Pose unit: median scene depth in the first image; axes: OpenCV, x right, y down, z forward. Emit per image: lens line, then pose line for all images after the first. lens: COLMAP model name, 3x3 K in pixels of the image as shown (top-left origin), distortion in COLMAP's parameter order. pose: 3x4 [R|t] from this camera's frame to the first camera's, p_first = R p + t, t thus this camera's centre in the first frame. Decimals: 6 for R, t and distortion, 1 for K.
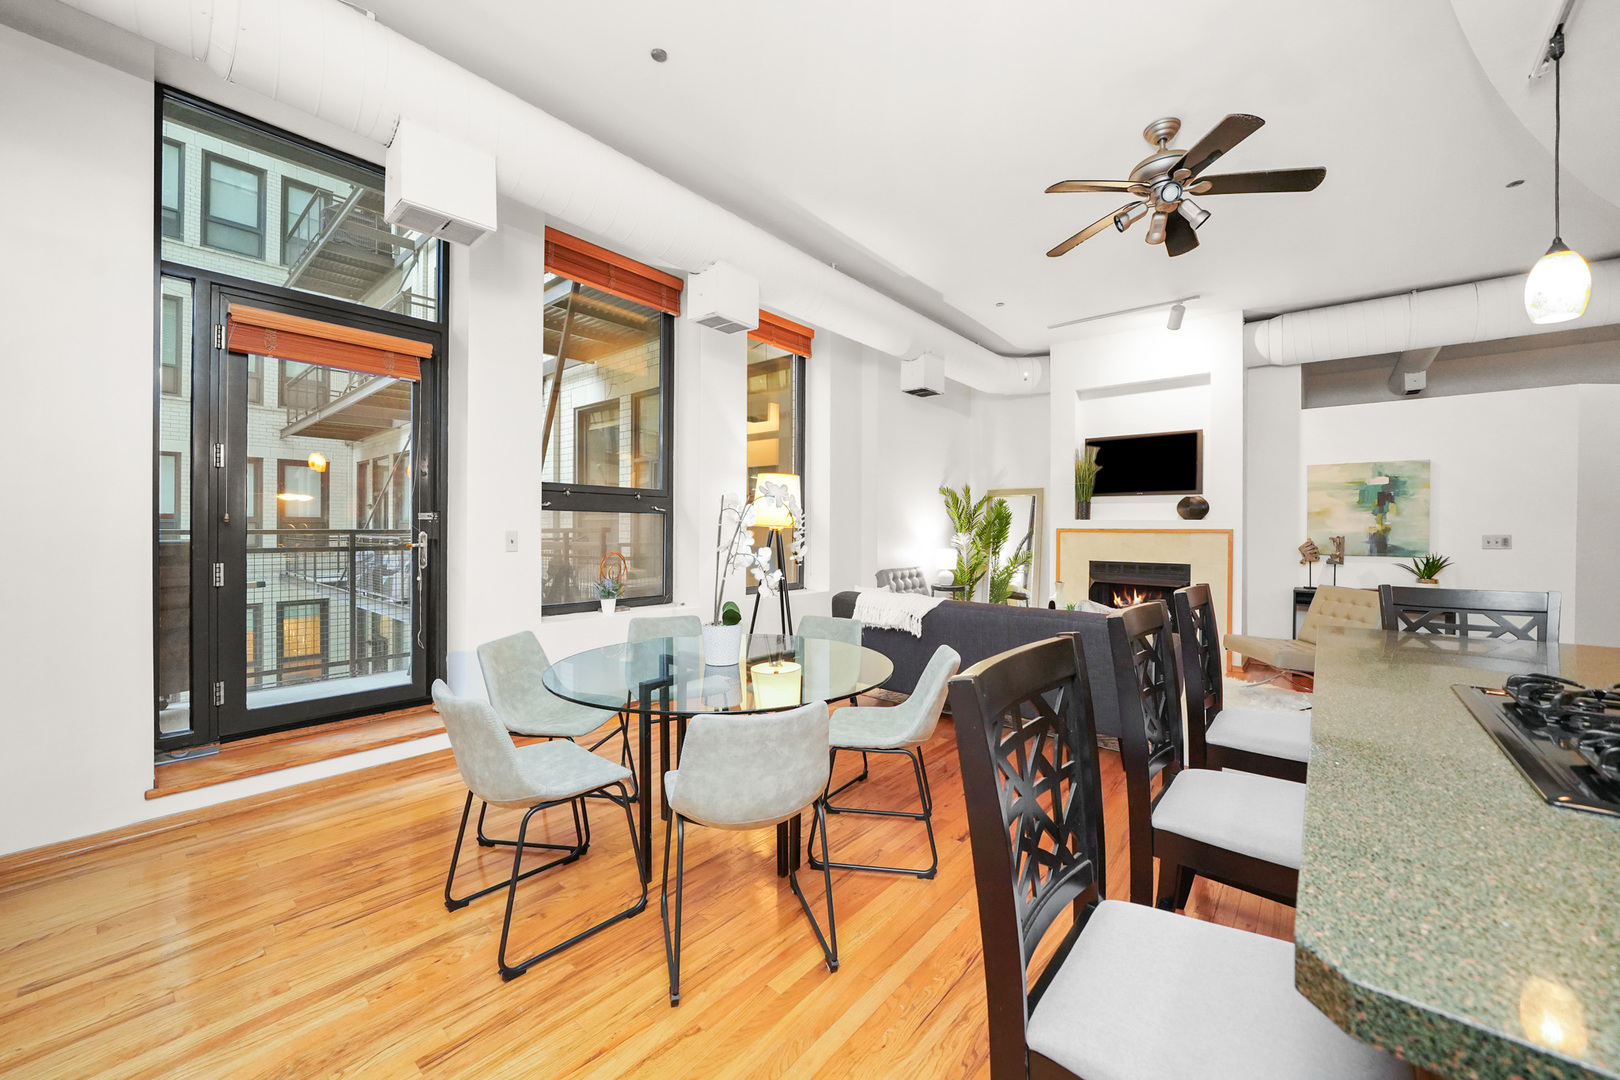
lens RADIAL K [[613.9, 0, 813.8], [0, 613.9, 528.7], [0, 0, 1]] dist [-0.012460, 0.000450]
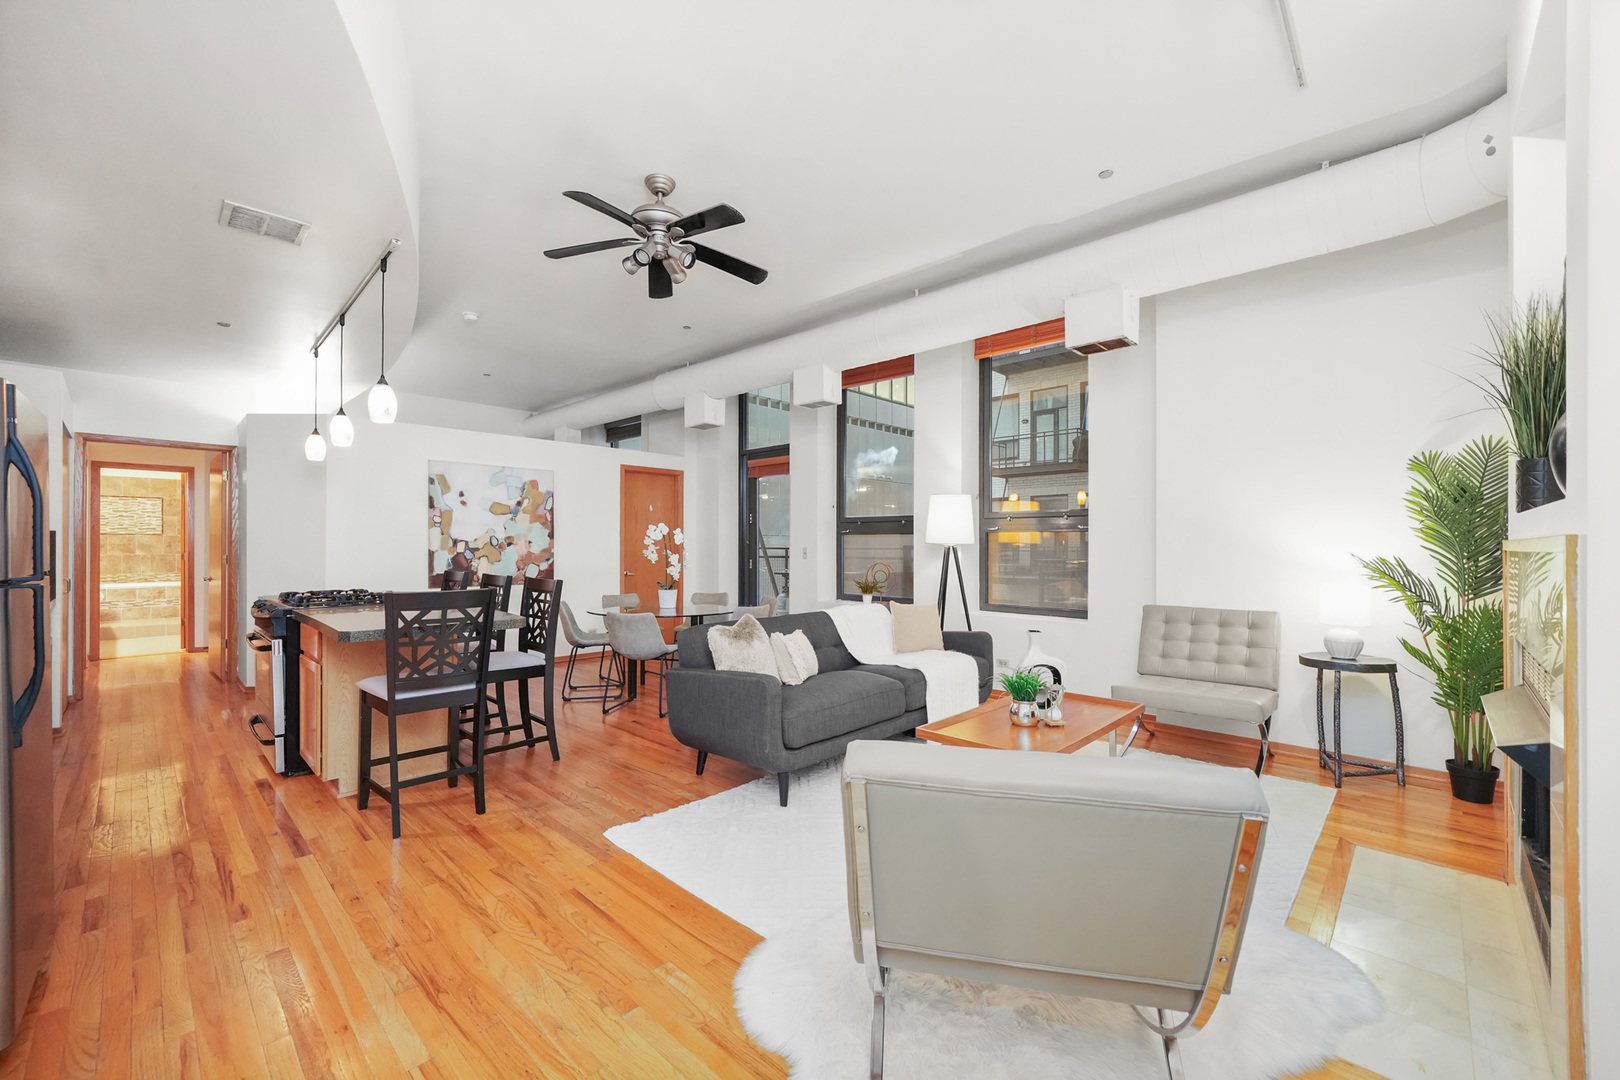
lens RADIAL K [[649.7, 0, 807.3], [0, 649.7, 544.9], [0, 0, 1]] dist [-0.000973, 0.000039]
pose [[-0.063860, -0.008051, -0.997926, 0.983188], [-0.001208, 0.999967, -0.007990, 0.006425], [0.997958, 0.000695, -0.063868, 0.762839]]
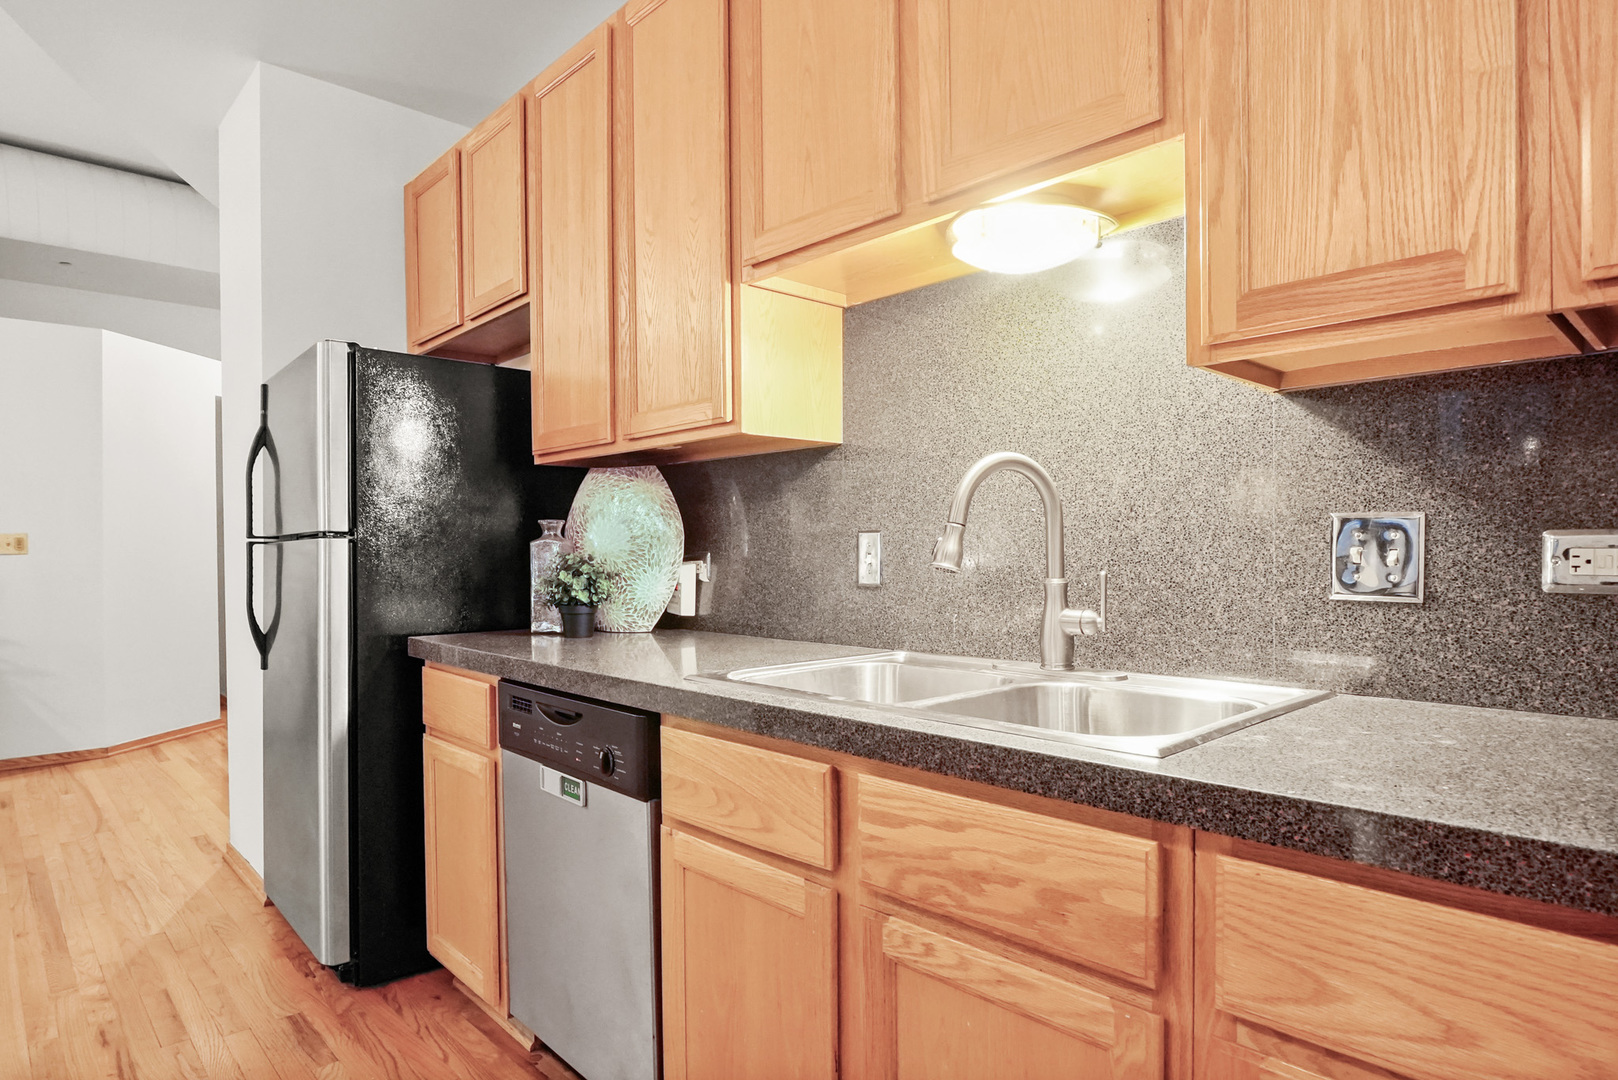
lens RADIAL K [[907.1, 0, 803.2], [0, 907.1, 562.8], [0, 0, 1]] dist [-0.019605, 0.000058]
pose [[0.117793, -0.021427, 0.992807, 0.230455], [0.008578, 0.999752, 0.020559, 0.026921], [-0.993001, 0.006095, 0.117948, 0.011763]]
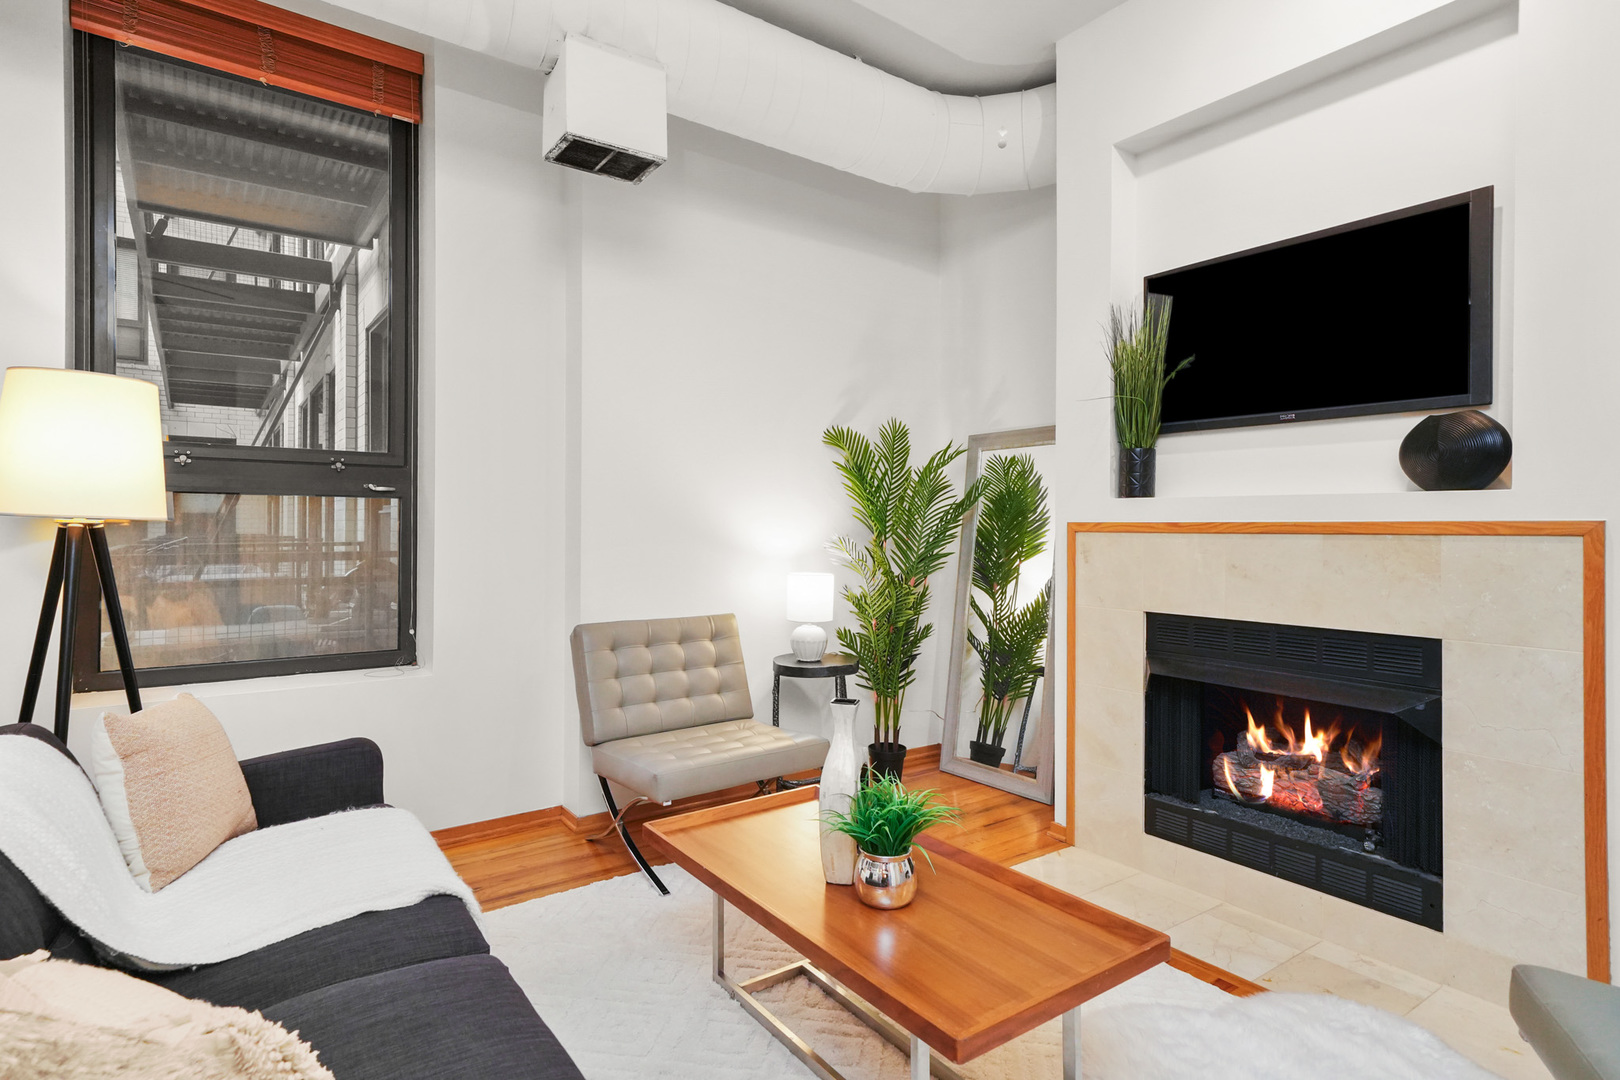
lens RADIAL K [[842.7, 0, 799.2], [0, 842.7, 523.0], [0, 0, 1]] dist [0.018214, 0.000032]
pose [[0.969787, -0.003428, -0.243928, 0.445766], [0.001791, 0.999974, -0.006933, 0.004038], [0.243946, 0.006287, 0.969768, 0.560163]]
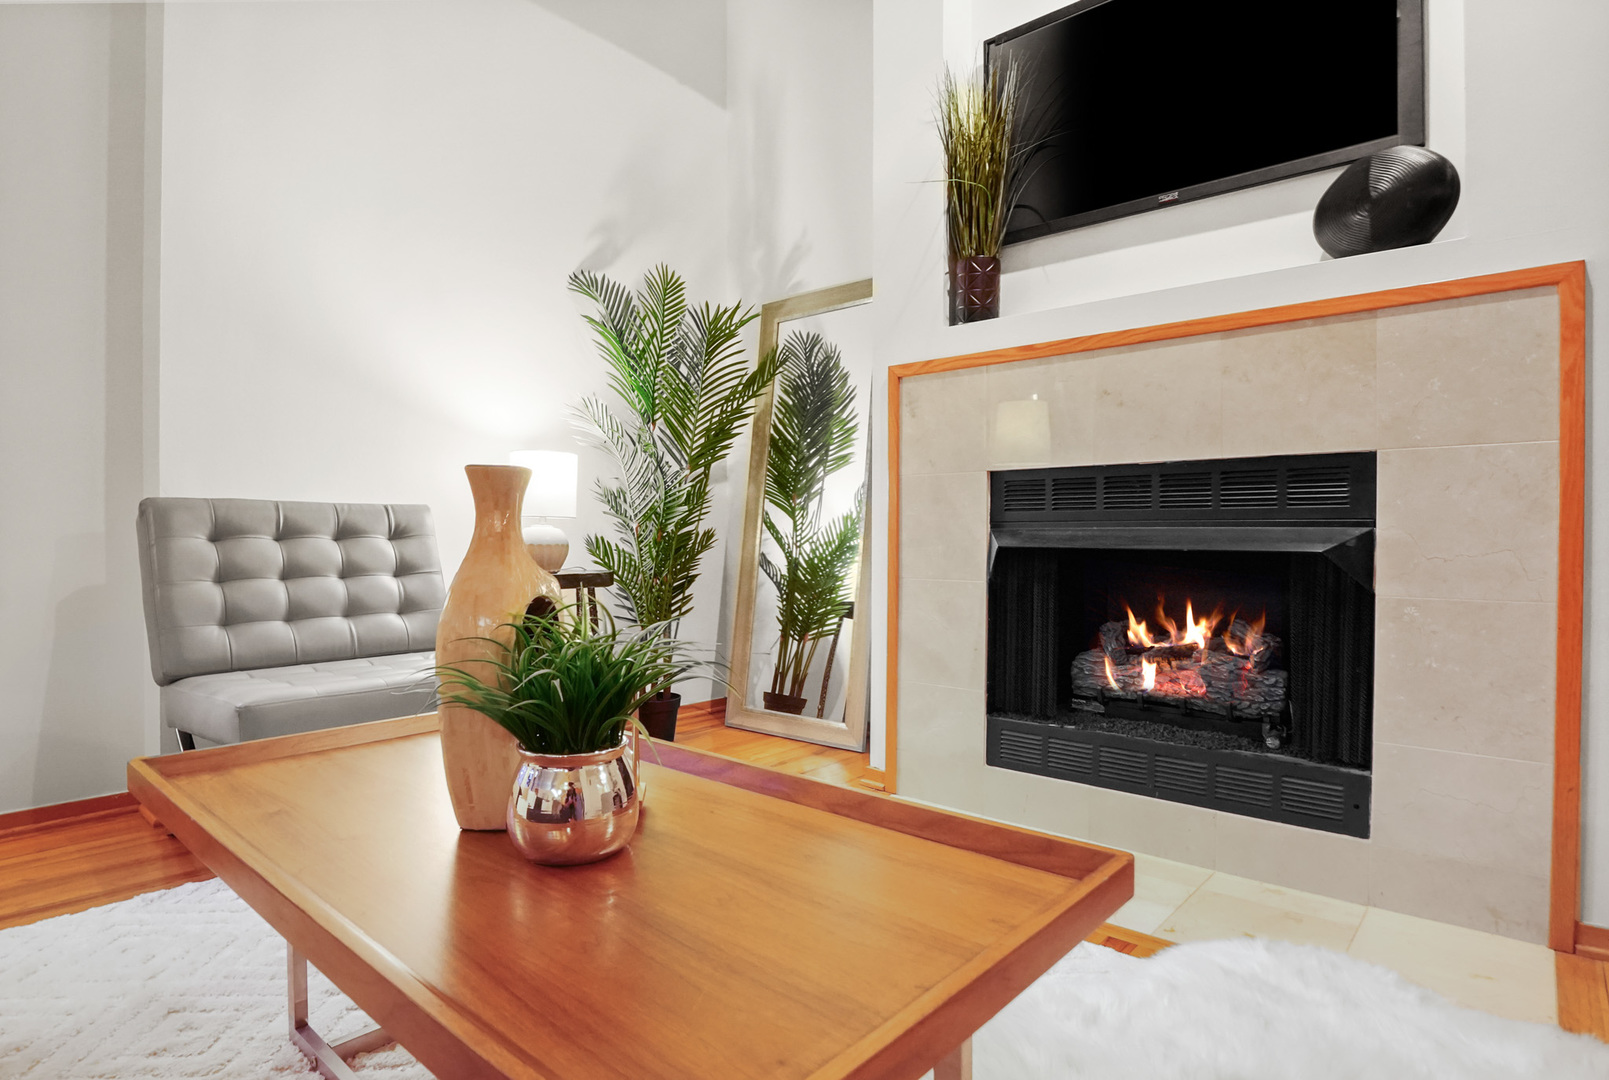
lens RADIAL K [[858.8, 0, 797.9], [0, 858.8, 544.0], [0, 0, 1]] dist [-0.022755, -0.000982]
pose [[0.999881, -0.002535, -0.015242, 0.442505], [0.002633, 0.999976, 0.006425, 0.096705], [0.015225, -0.006464, 0.999863, 0.741436]]
